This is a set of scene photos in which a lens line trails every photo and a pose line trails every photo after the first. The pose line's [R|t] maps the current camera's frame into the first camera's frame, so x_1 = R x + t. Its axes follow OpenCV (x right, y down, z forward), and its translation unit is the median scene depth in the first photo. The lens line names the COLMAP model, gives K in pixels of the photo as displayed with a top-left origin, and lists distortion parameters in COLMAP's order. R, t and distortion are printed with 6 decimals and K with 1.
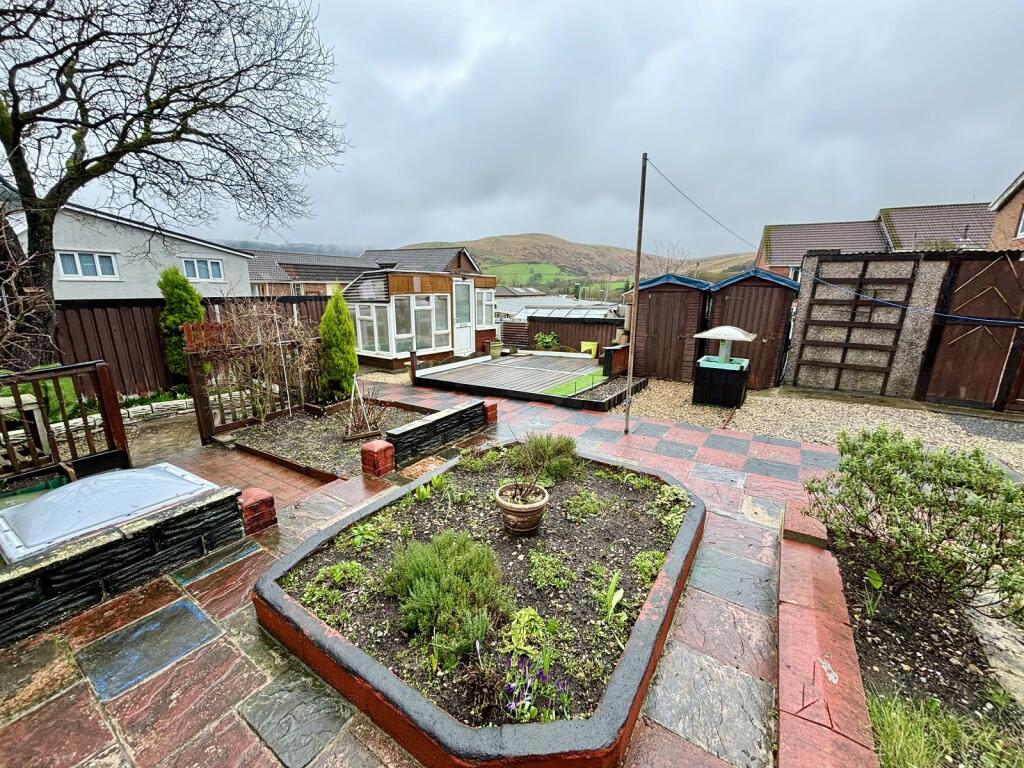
lens RADIAL K [[410.0, 0, 513.7], [0, 410.0, 382.9], [0, 0, 1]] dist [0.001781, -0.001147]
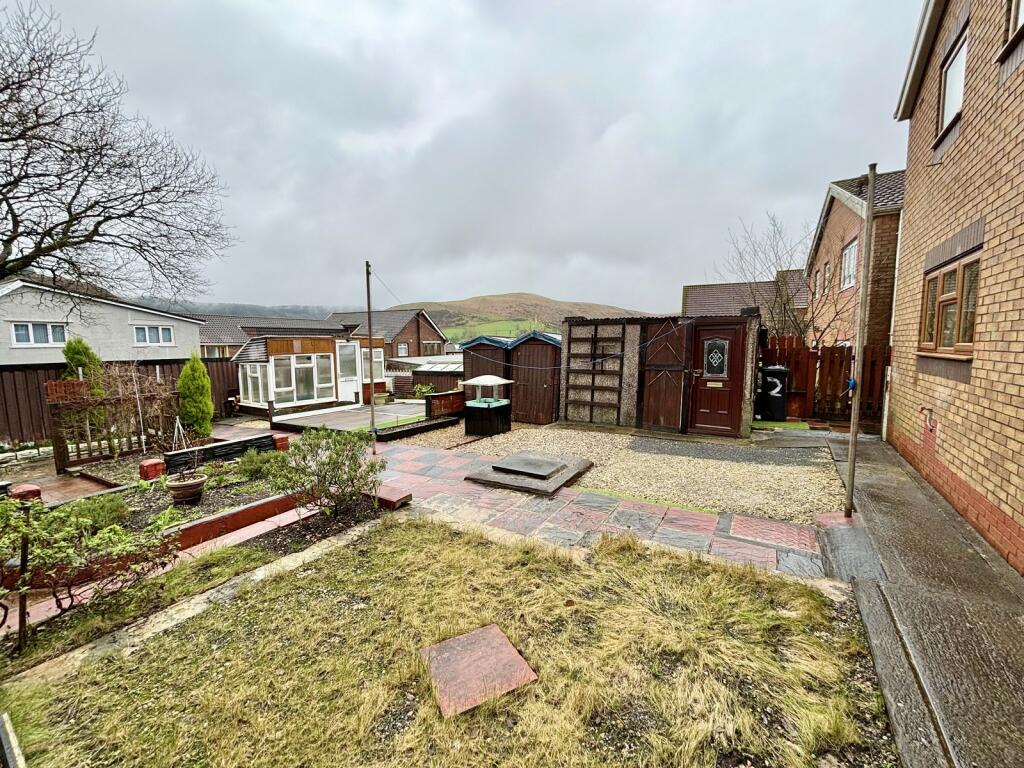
lens RADIAL K [[410.0, 0, 516.4], [0, 410.0, 382.9], [0, 0, 1]] dist [0.001781, -0.001147]
pose [[0.999349, -0.021707, 0.028815, 0.454574], [0.025324, 0.990953, -0.131795, 0.049894], [-0.025694, 0.132439, 0.990858, -0.244343]]
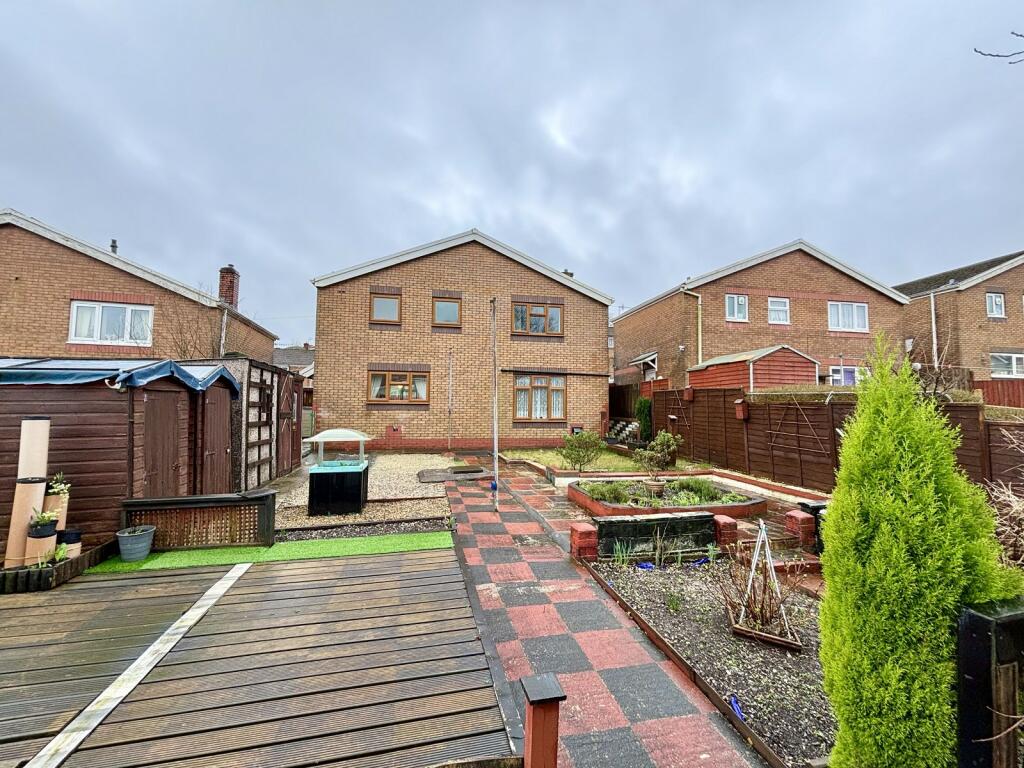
lens RADIAL K [[410.0, 0, 508.0], [0, 410.0, 385.3], [0, 0, 1]] dist [0.001781, -0.001147]
pose [[-0.723447, 0.021632, 0.690041, -0.365063], [0.141034, 0.983061, 0.117045, -0.236229], [-0.675820, 0.181995, -0.714244, 1.115590]]
